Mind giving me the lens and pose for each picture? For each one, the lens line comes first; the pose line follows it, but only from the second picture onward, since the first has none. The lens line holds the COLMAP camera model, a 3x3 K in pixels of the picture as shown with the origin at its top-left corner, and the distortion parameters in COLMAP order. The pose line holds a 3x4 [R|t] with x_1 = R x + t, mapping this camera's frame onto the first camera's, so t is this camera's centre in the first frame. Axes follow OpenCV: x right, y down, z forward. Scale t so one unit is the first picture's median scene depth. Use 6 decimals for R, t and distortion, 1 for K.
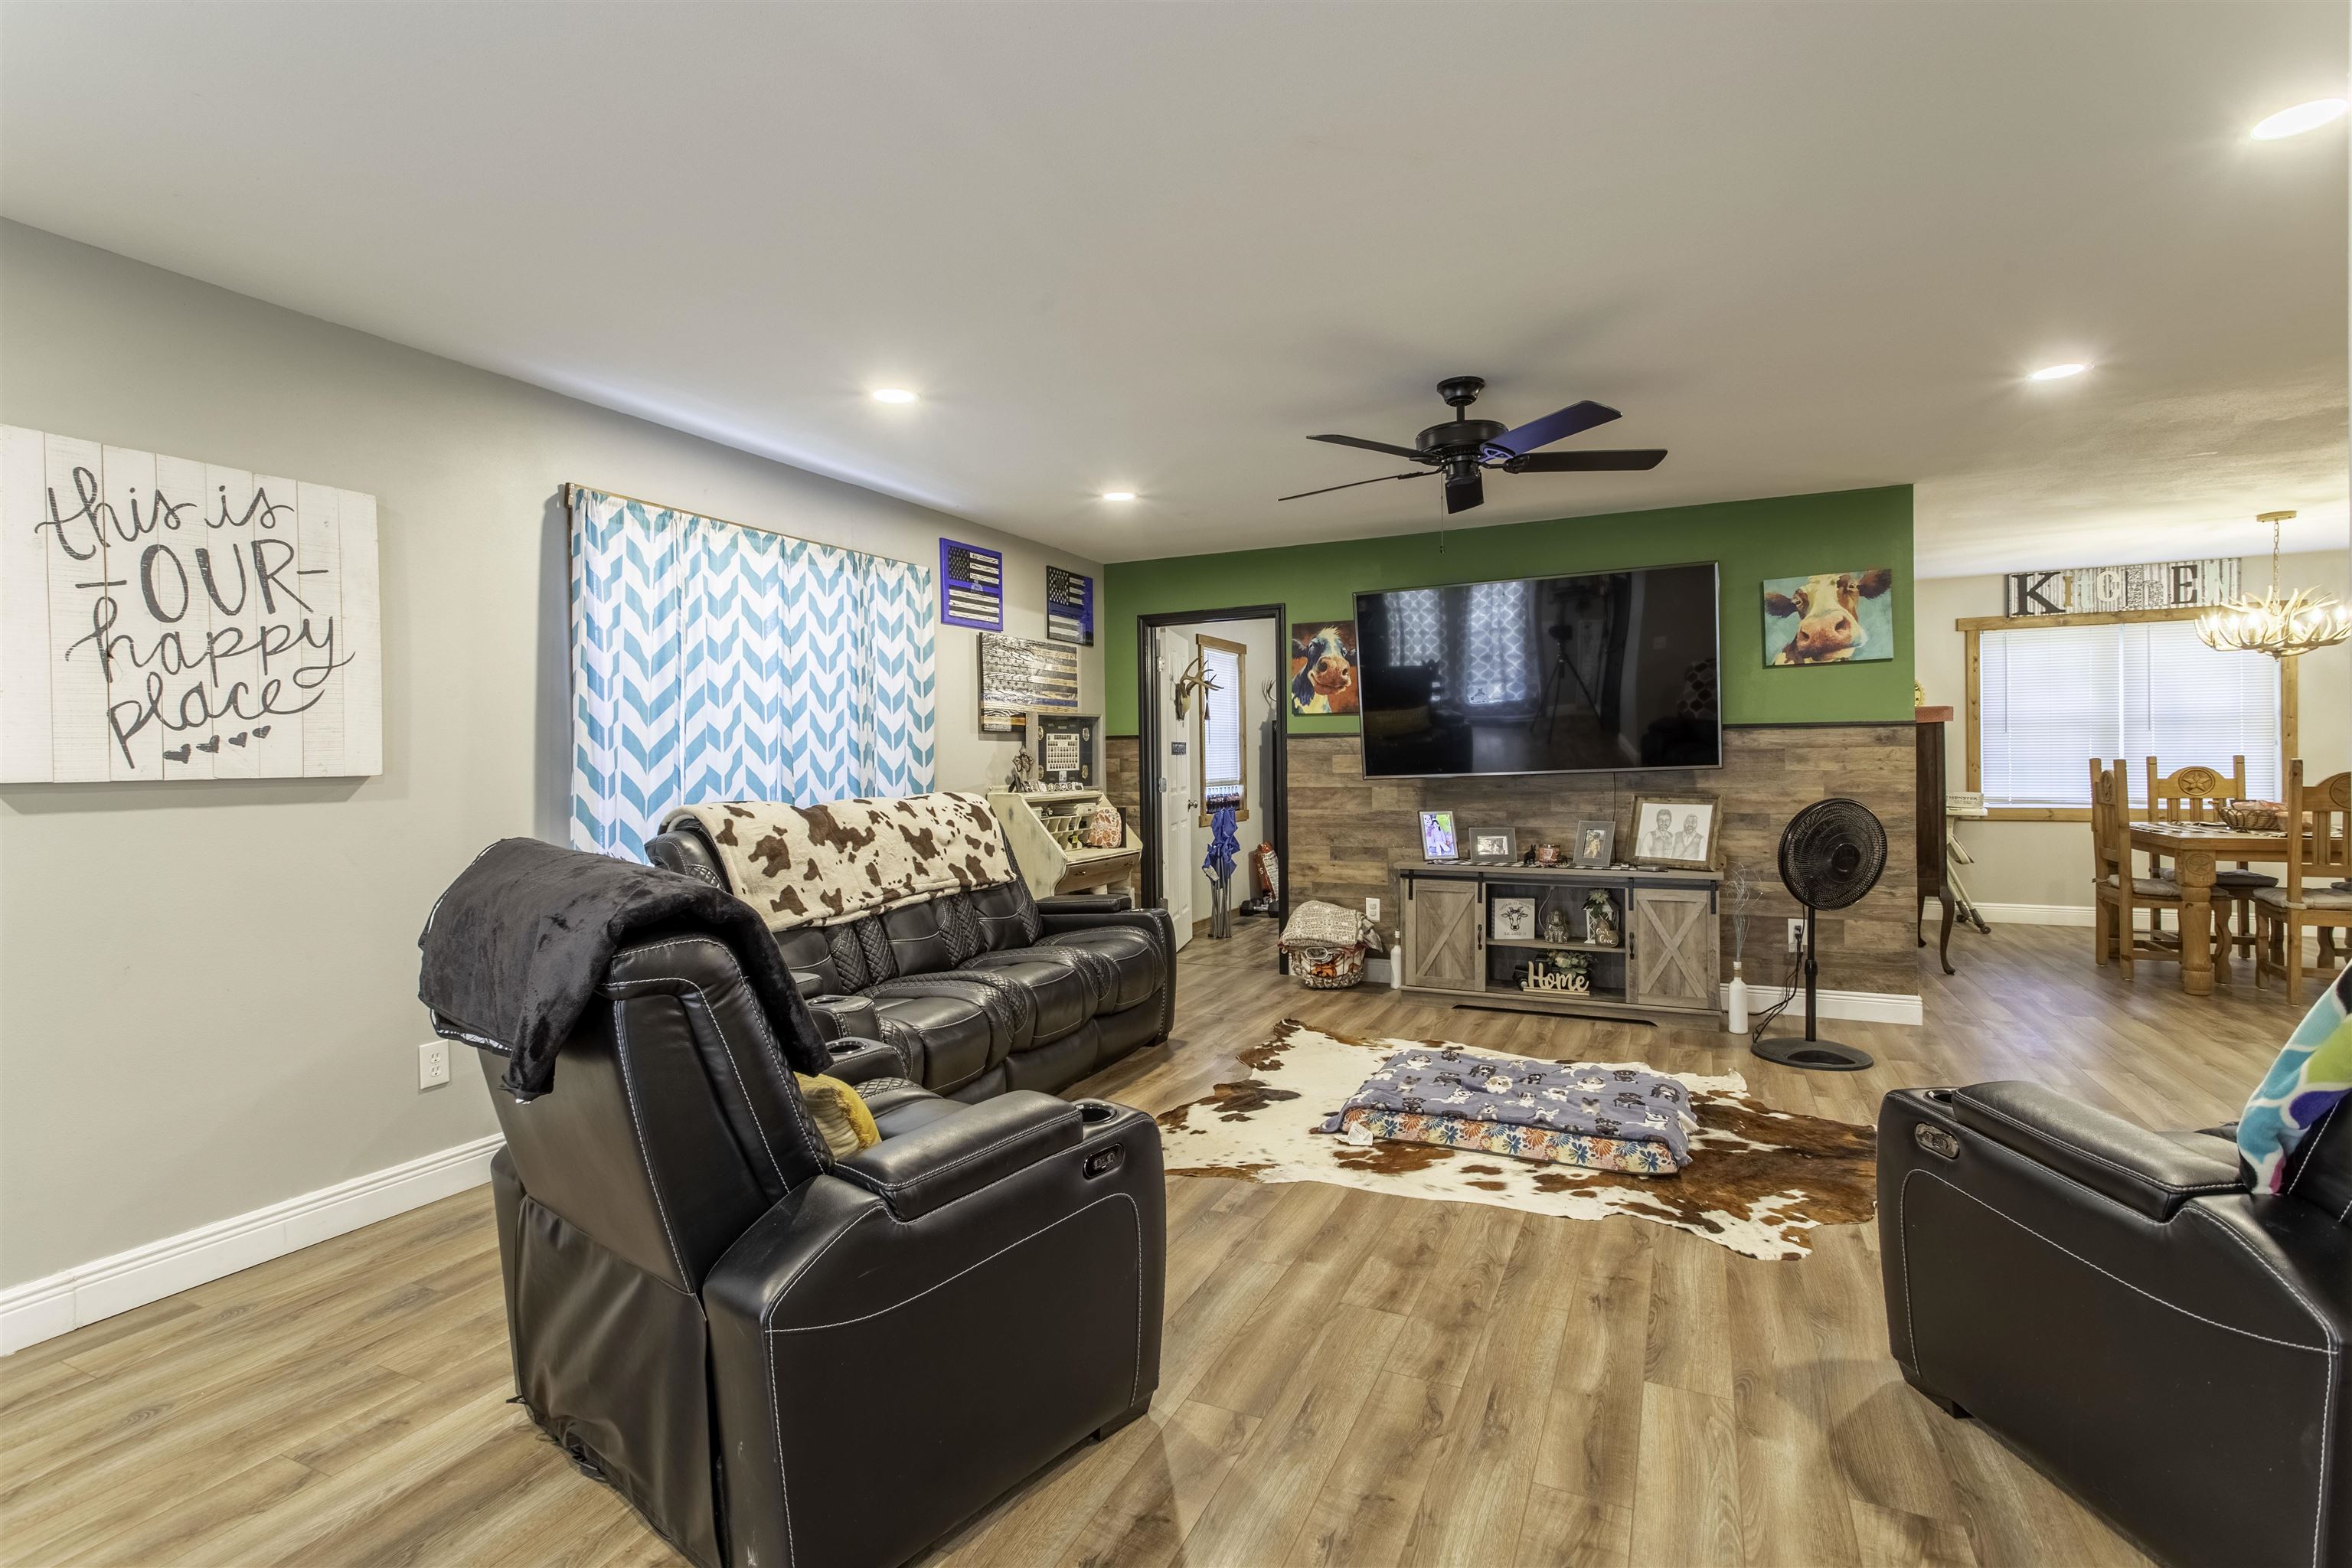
lens RADIAL K [[1118.8, 0, 1157.8], [0, 1118.8, 771.8], [0, 0, 1]] dist [-0.000641, 0.003791]
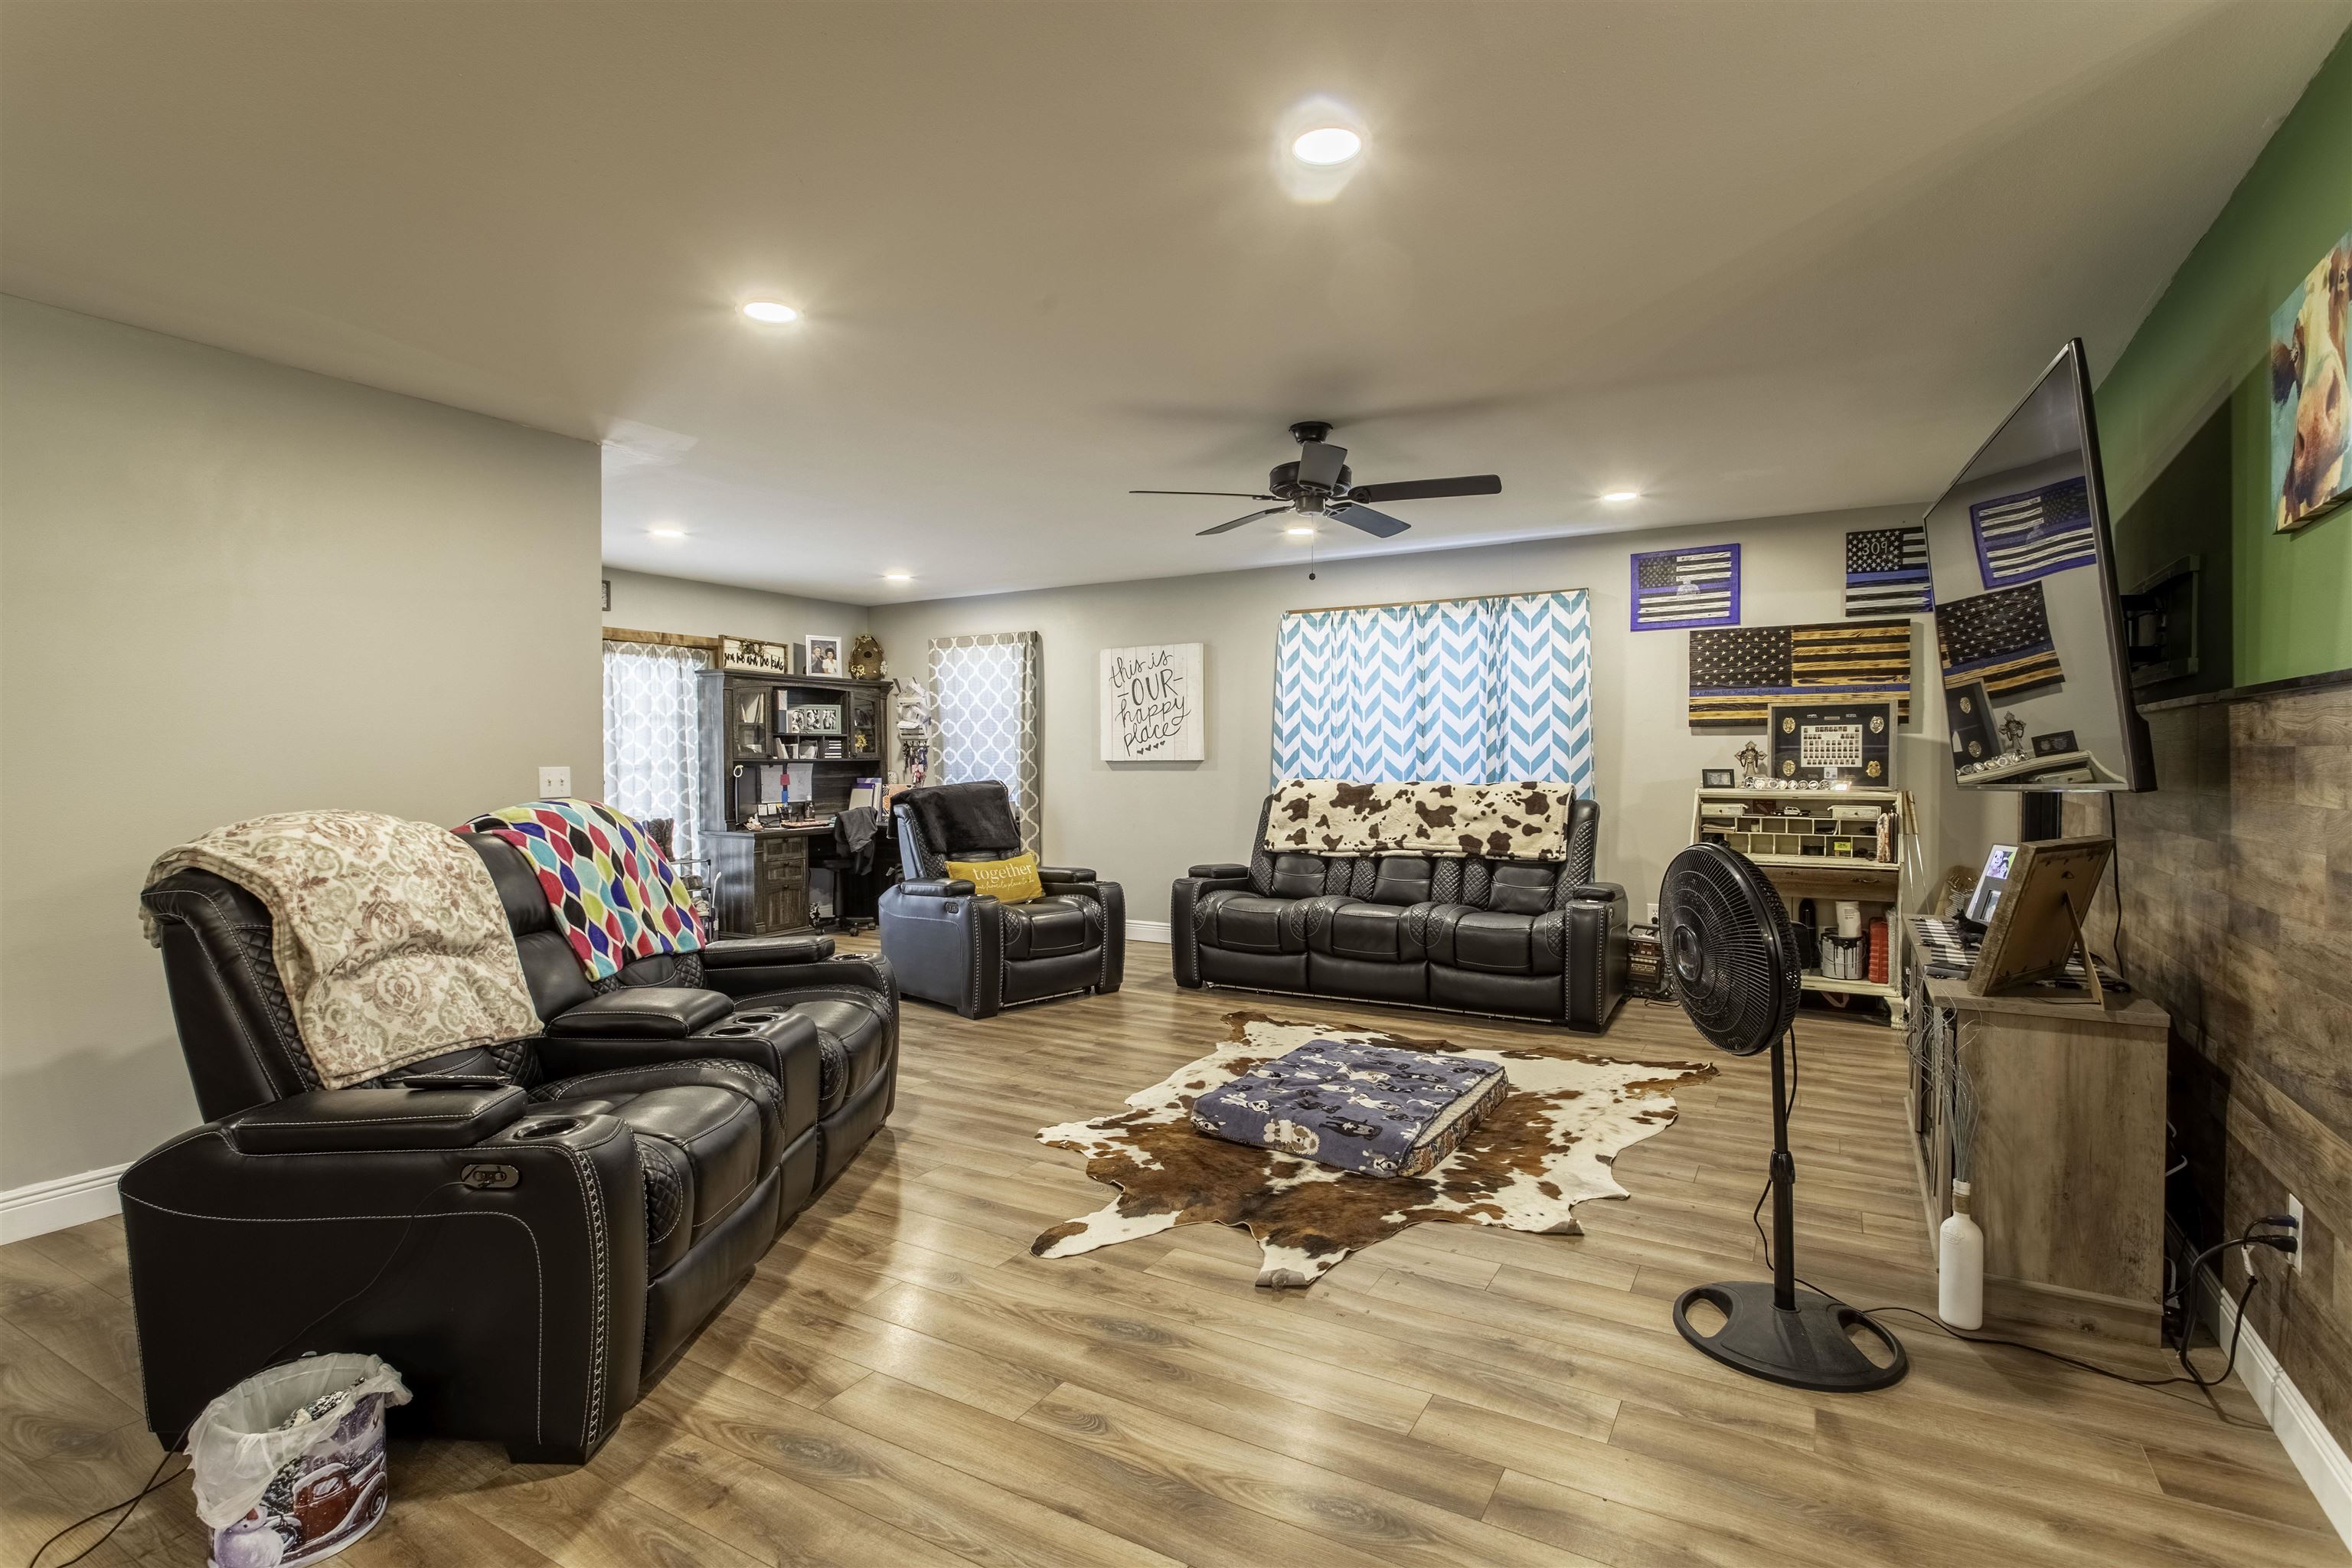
lens RADIAL K [[1118.8, 0, 1178.2], [0, 1118.8, 753.8], [0, 0, 1]] dist [-0.000641, 0.003791]
pose [[-0.075567, 0.003138, -0.997136, 1.000966], [-0.010334, 0.999939, 0.003930, -0.011614], [0.997087, 0.010601, -0.075530, 0.676971]]
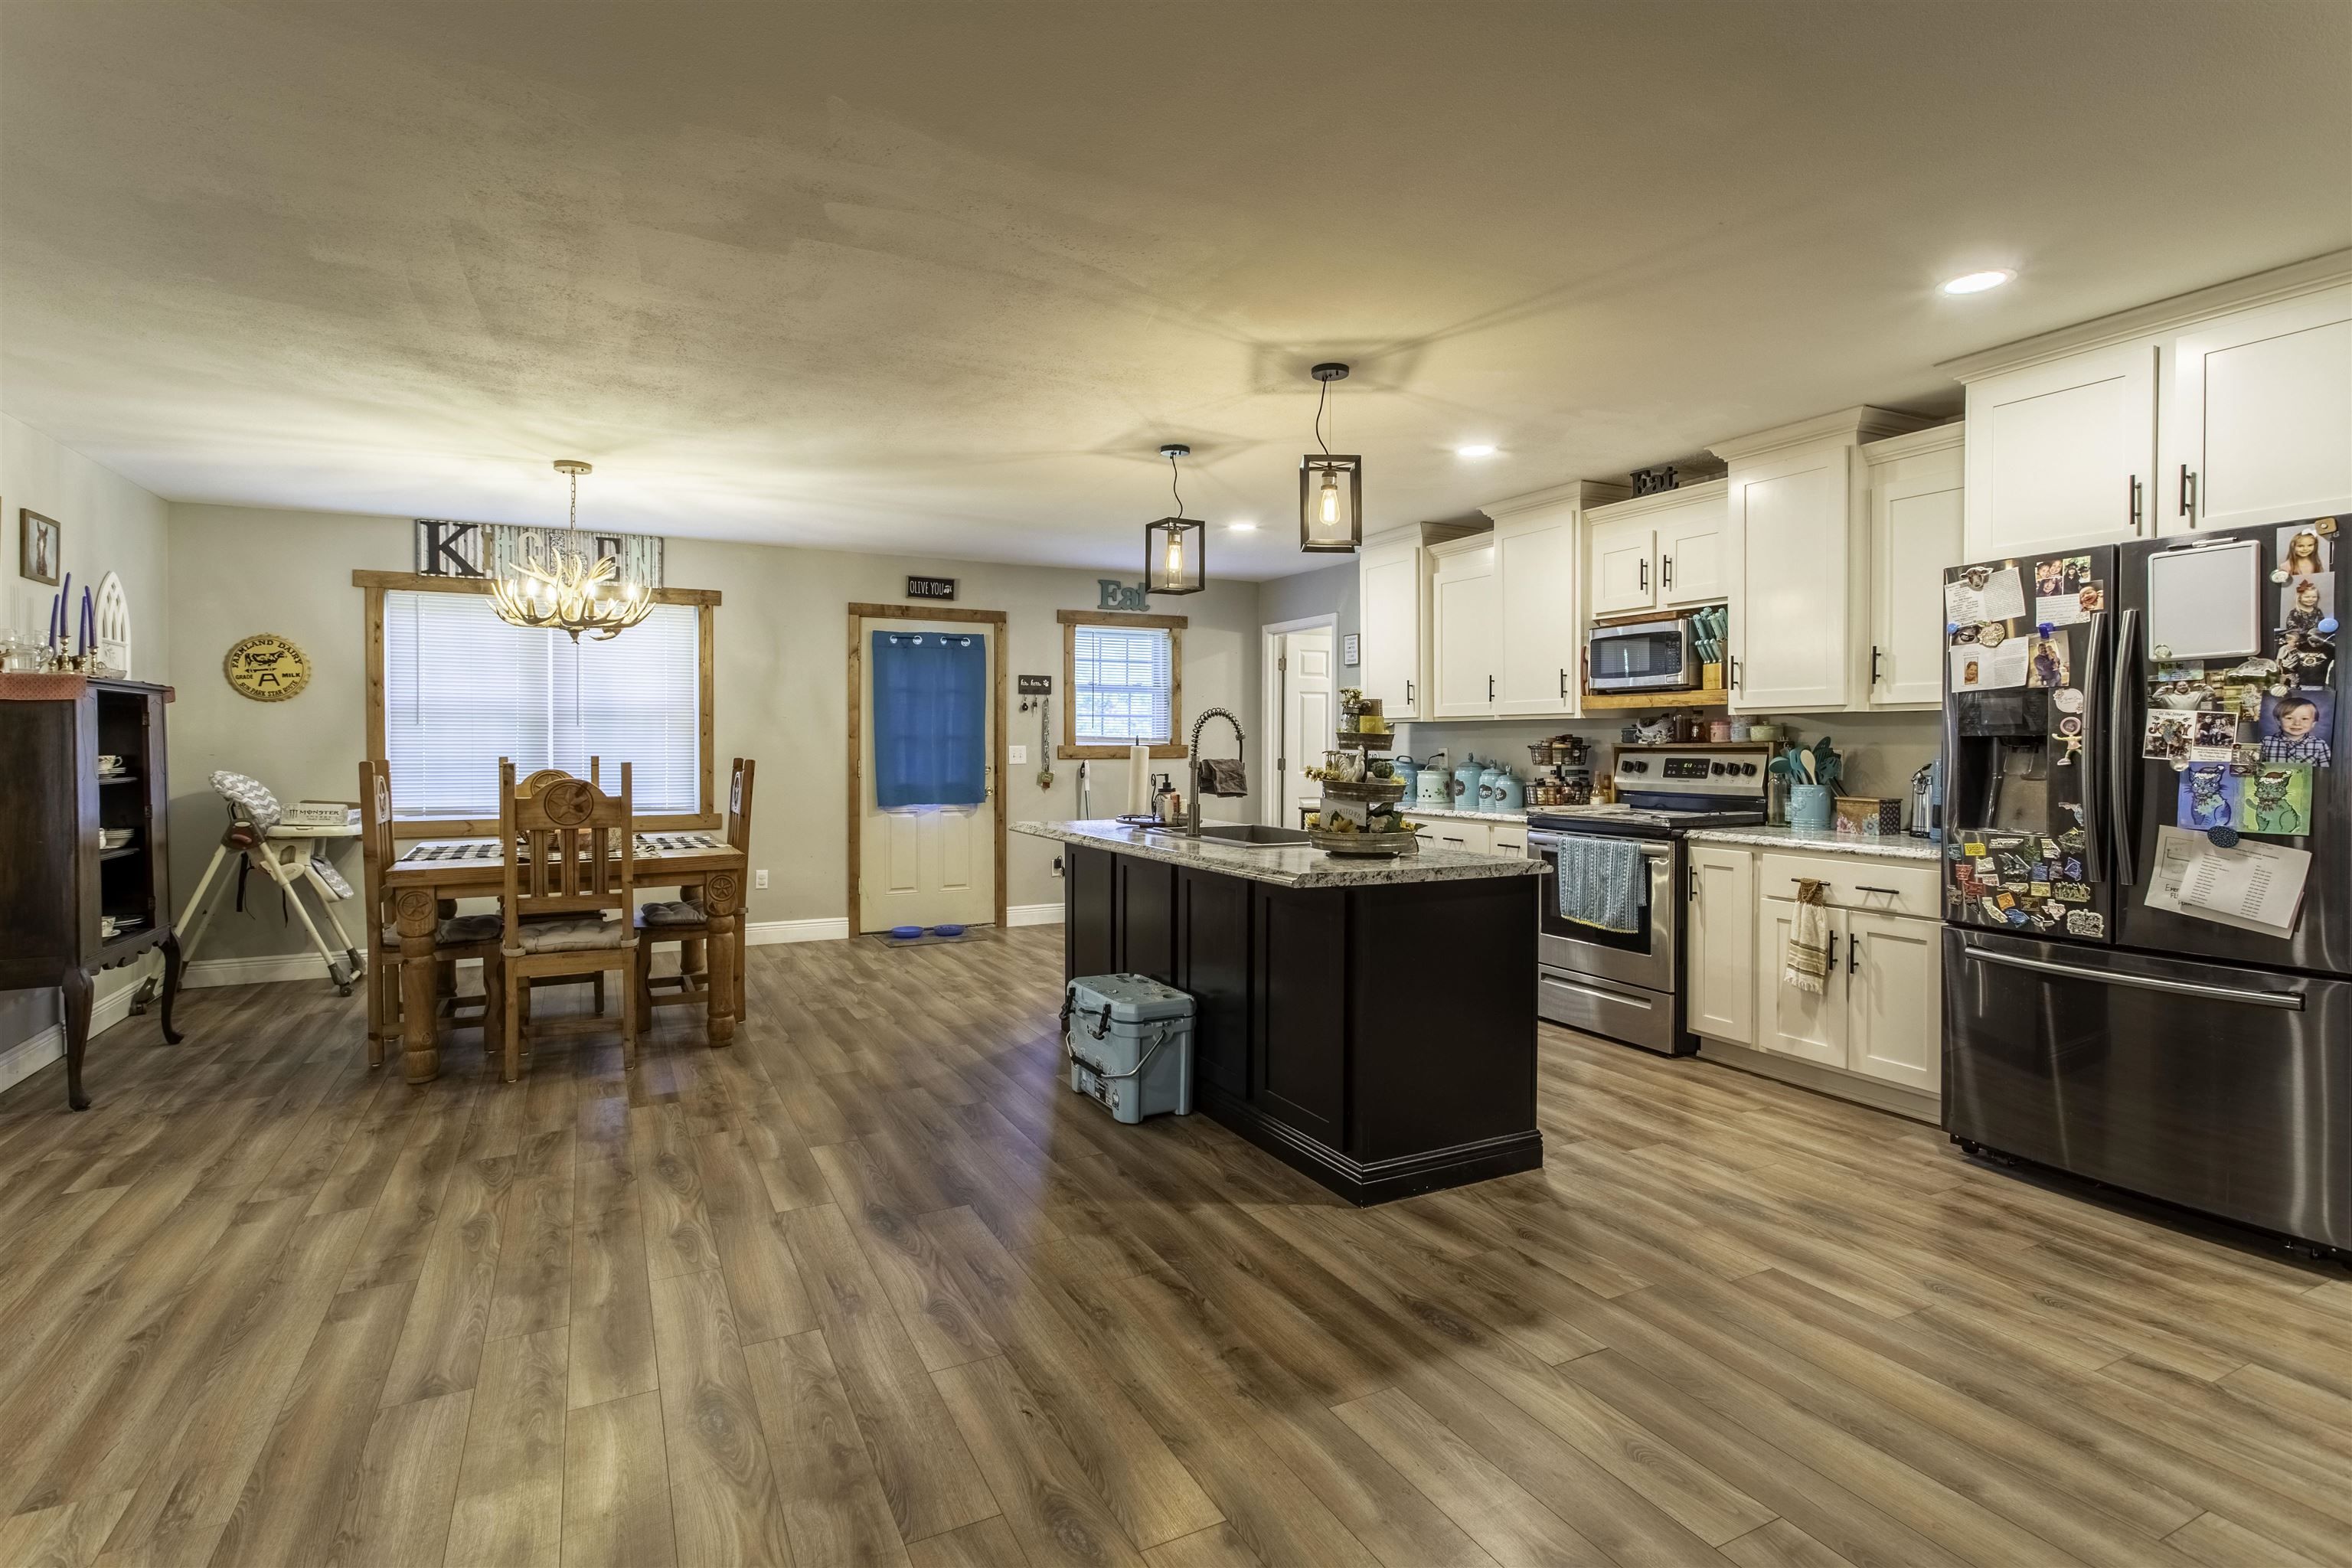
lens RADIAL K [[1118.8, 0, 1165.9], [0, 1118.8, 761.5], [0, 0, 1]] dist [-0.000641, 0.003791]
pose [[0.611231, -0.000108, 0.791452, 0.696334], [0.002157, 0.999997, -0.001530, -0.010197], [-0.791449, 0.002642, 0.611229, 0.174915]]
